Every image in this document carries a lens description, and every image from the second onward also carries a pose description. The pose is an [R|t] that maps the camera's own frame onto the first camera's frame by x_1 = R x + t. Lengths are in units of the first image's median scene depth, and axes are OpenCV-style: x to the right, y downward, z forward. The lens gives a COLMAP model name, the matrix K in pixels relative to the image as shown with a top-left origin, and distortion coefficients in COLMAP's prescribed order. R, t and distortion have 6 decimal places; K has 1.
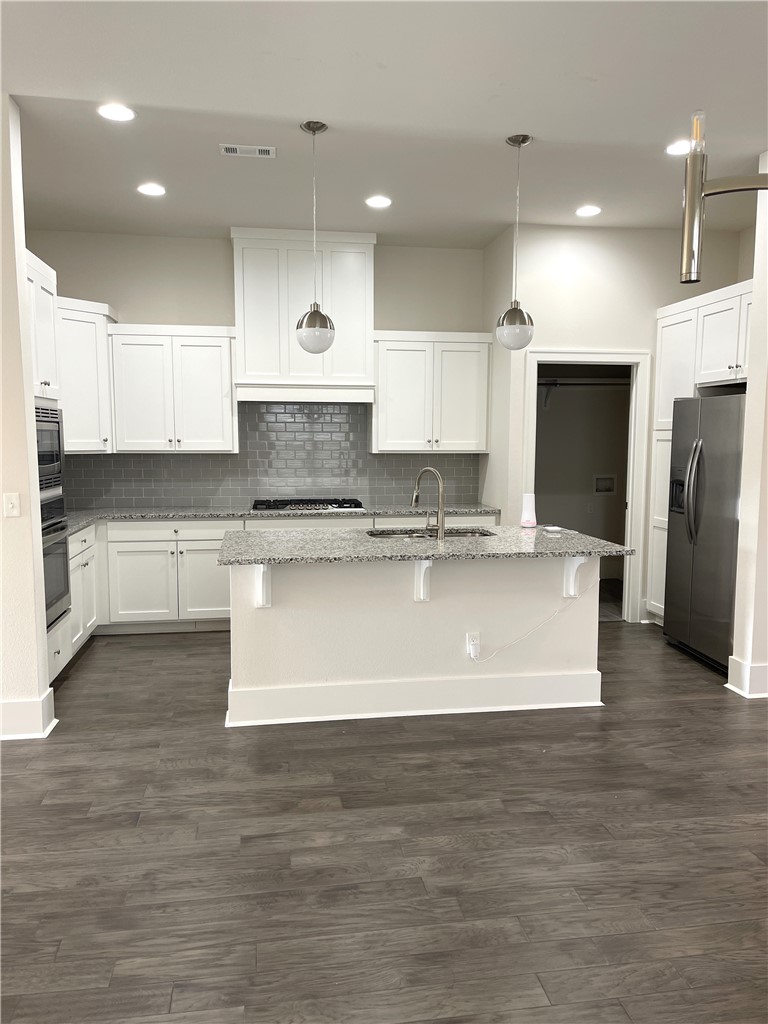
lens RADIAL K [[778.8, 0, 388.6], [0, 778.8, 517.8], [0, 0, 1]] dist [0.050274, -0.005752]
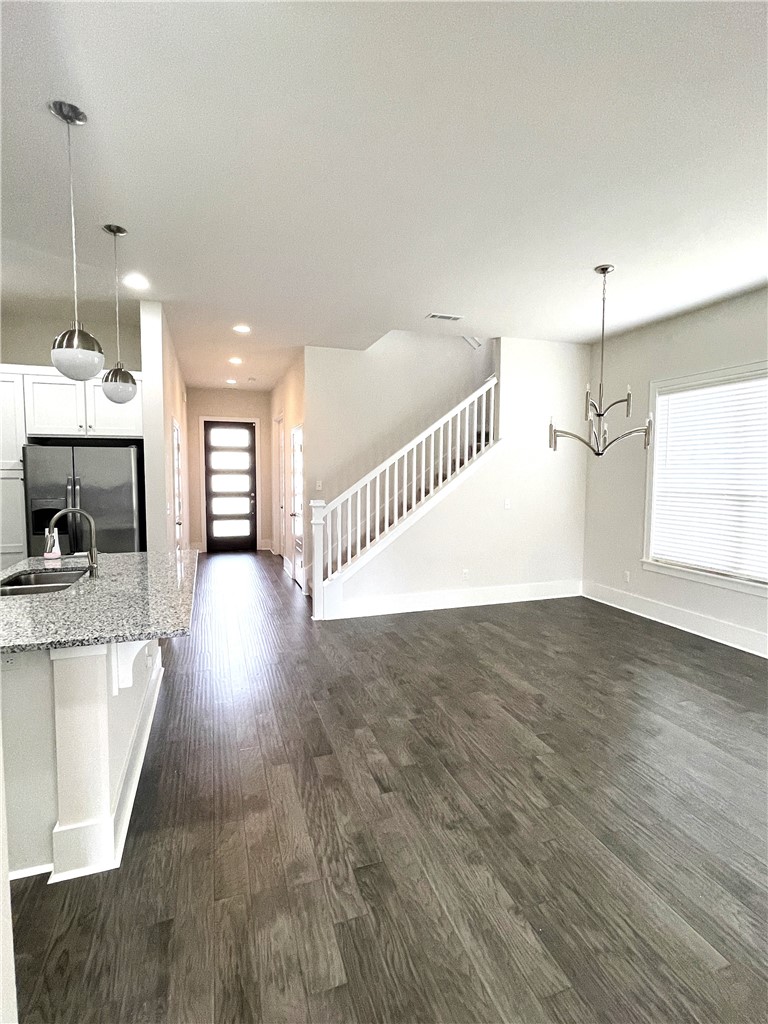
lens RADIAL K [[501.0, 0, 380.7], [0, 501.0, 511.1], [0, 0, 1]] dist [0.002140, -0.000403]
pose [[-0.161159, -0.079954, 0.983685, -0.604436], [0.105498, 0.989607, 0.097719, -0.079067], [-0.981274, 0.119525, -0.151049, 0.685211]]
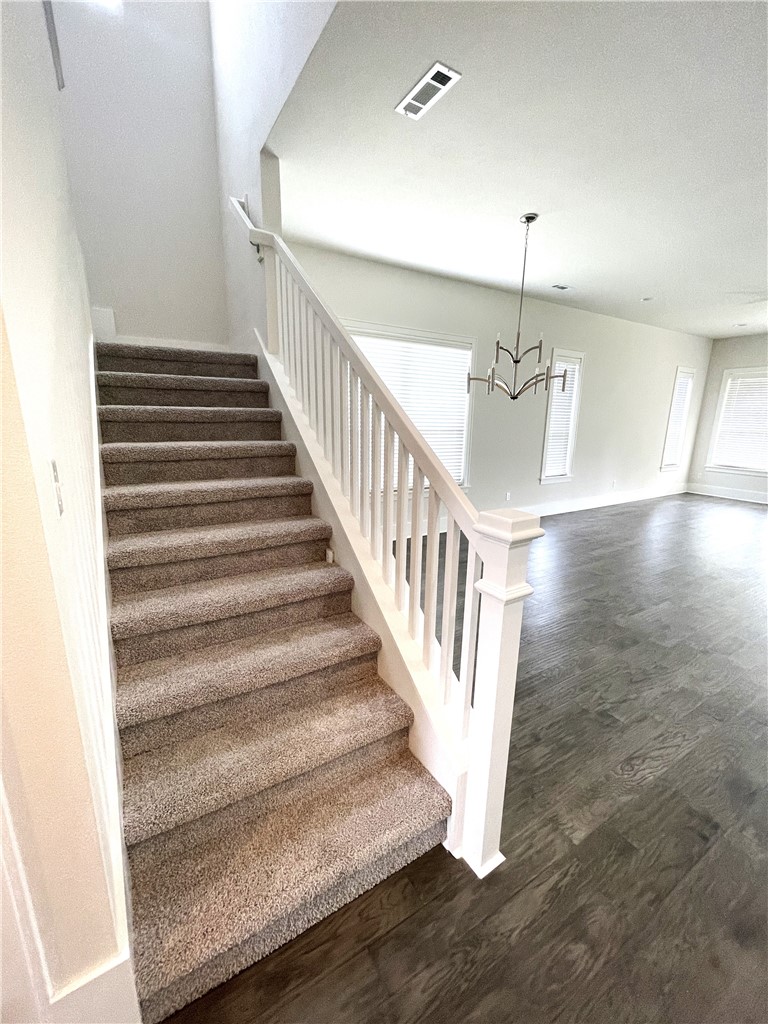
lens RADIAL K [[414.0, 0, 383.6], [0, 414.0, 510.9], [0, 0, 1]] dist [-0.003062, 0.001323]
pose [[-0.926566, 0.066107, -0.370277, 0.685786], [-0.064600, 0.941837, 0.329803, -0.095616], [0.370543, 0.329504, -0.868404, 0.844920]]
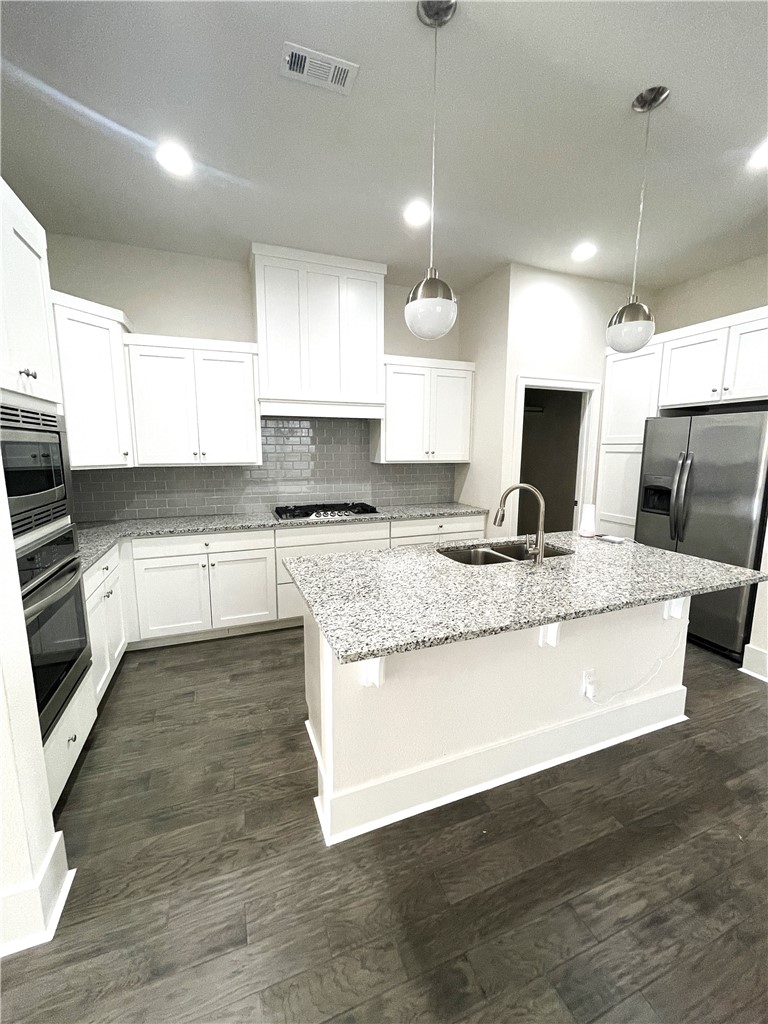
lens RADIAL K [[414.0, 0, 381.9], [0, 414.0, 510.1], [0, 0, 1]] dist [-0.003062, 0.001323]
pose [[0.978293, -0.031717, 0.204784, -0.198326], [0.022646, 0.998662, 0.046487, -0.057977], [-0.205985, -0.040841, 0.977703, 0.541481]]
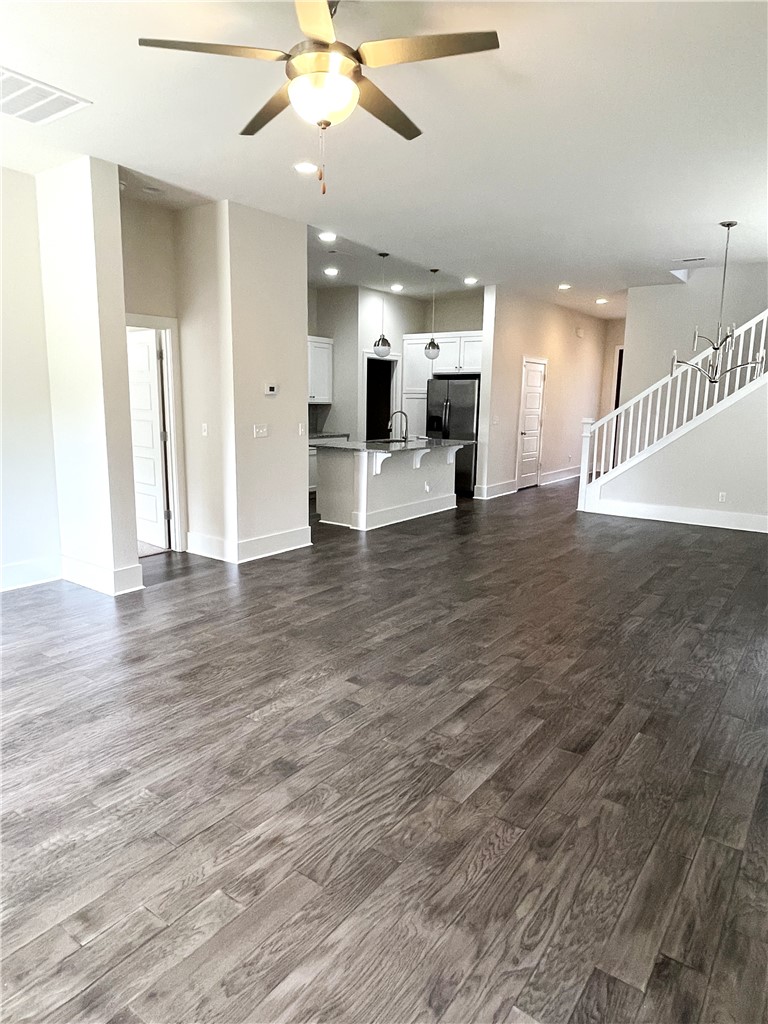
lens RADIAL K [[625.0, 0, 388.3], [0, 625.0, 510.3], [0, 0, 1]] dist [0.041046, 0.000355]
pose [[0.708874, -0.110950, 0.696554, -1.166184], [0.058637, 0.993402, 0.098559, 0.040275], [-0.702894, -0.029022, 0.710703, -0.220155]]
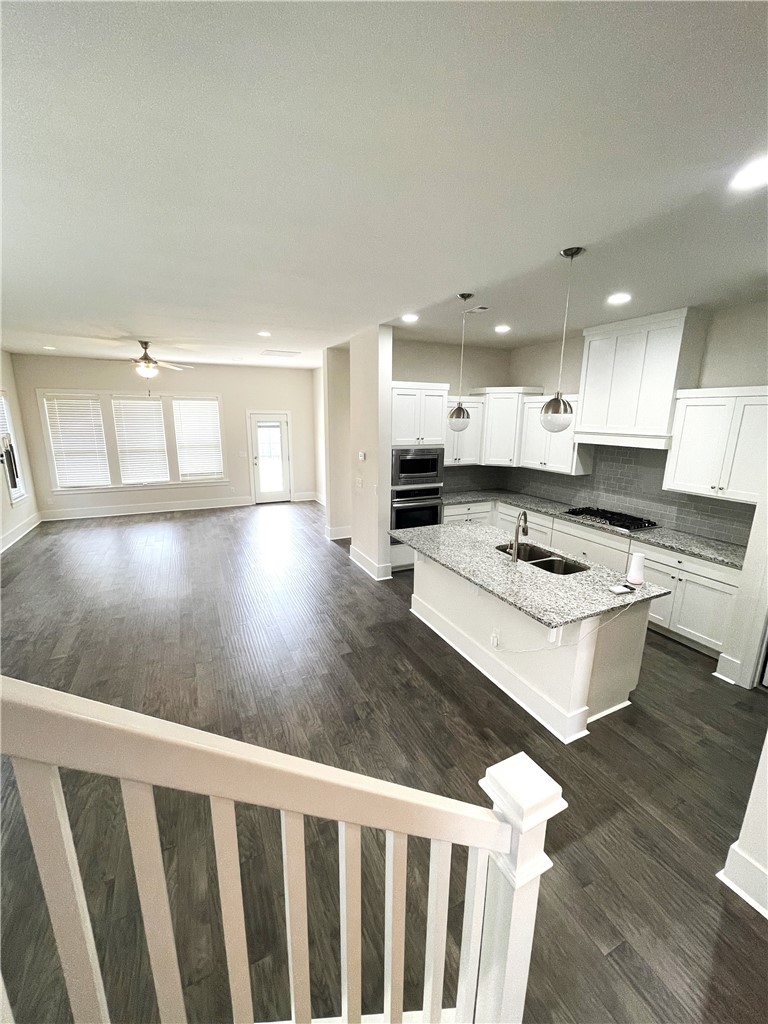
lens RADIAL K [[414.0, 0, 378.3], [0, 414.0, 510.1], [0, 0, 1]] dist [-0.003062, 0.001323]
pose [[0.272991, 0.218048, -0.936980, 0.658033], [-0.113162, 0.974491, 0.193807, -0.174867], [0.955338, 0.053123, 0.290702, 0.509547]]
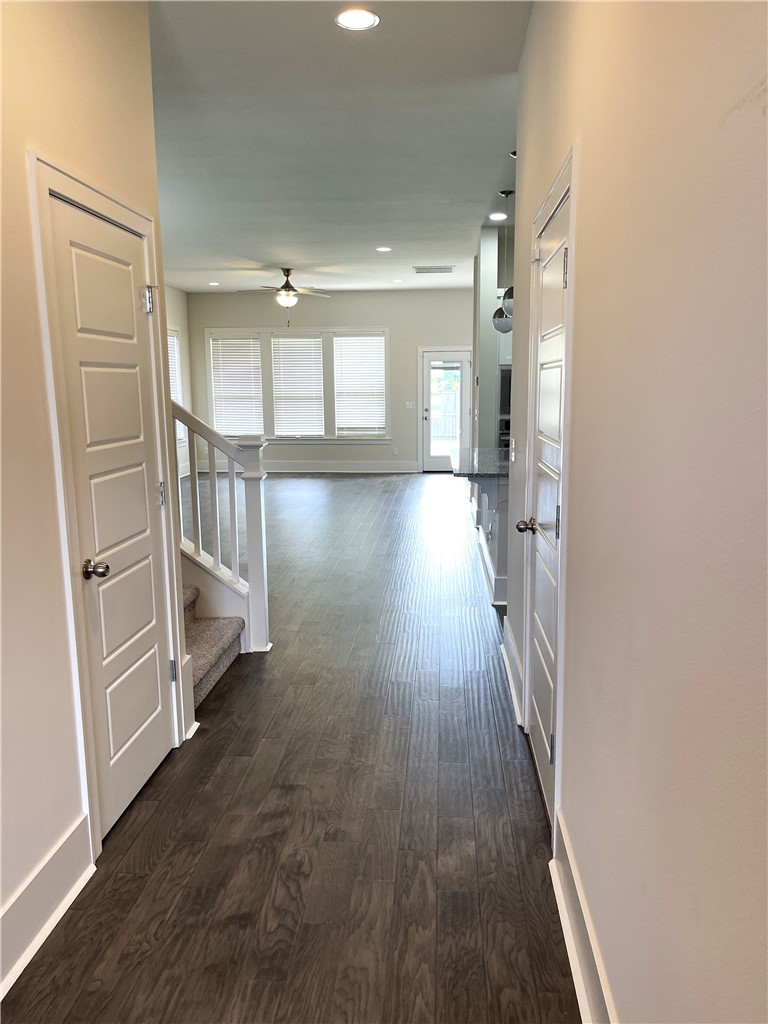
lens RADIAL K [[778.8, 0, 389.2], [0, 778.8, 517.3], [0, 0, 1]] dist [0.050274, -0.005752]
pose [[-0.225204, 0.159747, -0.961126, 1.403277], [-0.100468, 0.977401, 0.185993, -0.098971], [0.969118, 0.138449, -0.204065, 1.016014]]
